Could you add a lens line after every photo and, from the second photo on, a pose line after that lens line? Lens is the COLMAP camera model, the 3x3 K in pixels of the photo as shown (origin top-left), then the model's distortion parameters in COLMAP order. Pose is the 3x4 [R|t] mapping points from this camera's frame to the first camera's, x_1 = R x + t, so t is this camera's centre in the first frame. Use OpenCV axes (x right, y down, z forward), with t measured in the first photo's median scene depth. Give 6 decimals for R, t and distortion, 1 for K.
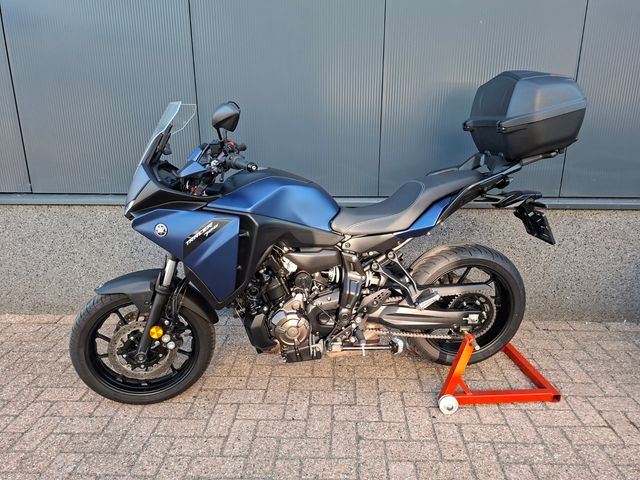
lens RADIAL K [[455.1, 0, 324.9], [0, 455.1, 234.2], [0, 0, 1]] dist [0.027930, -0.037025]
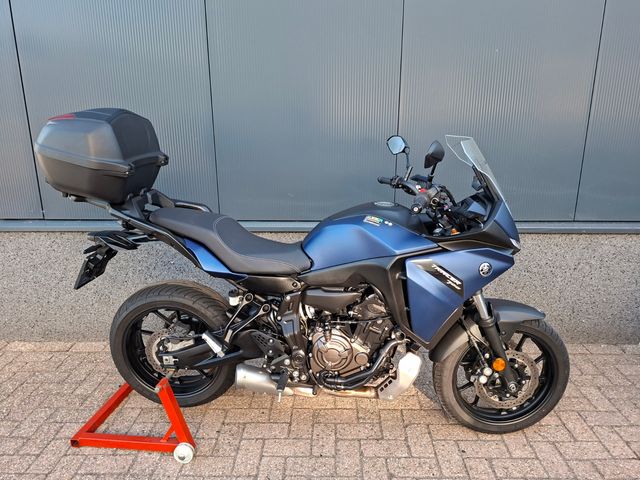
lens RADIAL K [[455.1, 0, 319.7], [0, 455.1, 229.5], [0, 0, 1]] dist [0.027930, -0.037025]
pose [[0.999876, -0.006359, 0.014426, -0.082490], [0.006681, 0.999728, -0.022341, -0.059264], [-0.014280, 0.022435, 0.999646, 0.003197]]
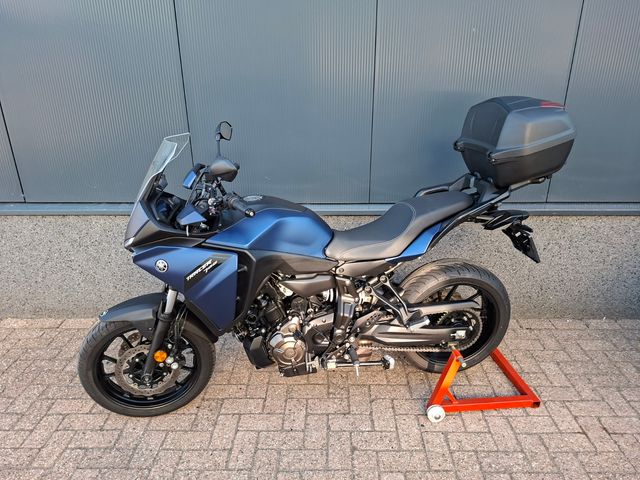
lens RADIAL K [[455.1, 0, 317.9], [0, 455.1, 238.4], [0, 0, 1]] dist [0.027930, -0.037025]
pose [[0.999851, -0.012855, 0.011502, -0.014035], [0.011654, 0.995022, 0.098973, -0.144906], [-0.012717, -0.098825, 0.995024, -0.023948]]
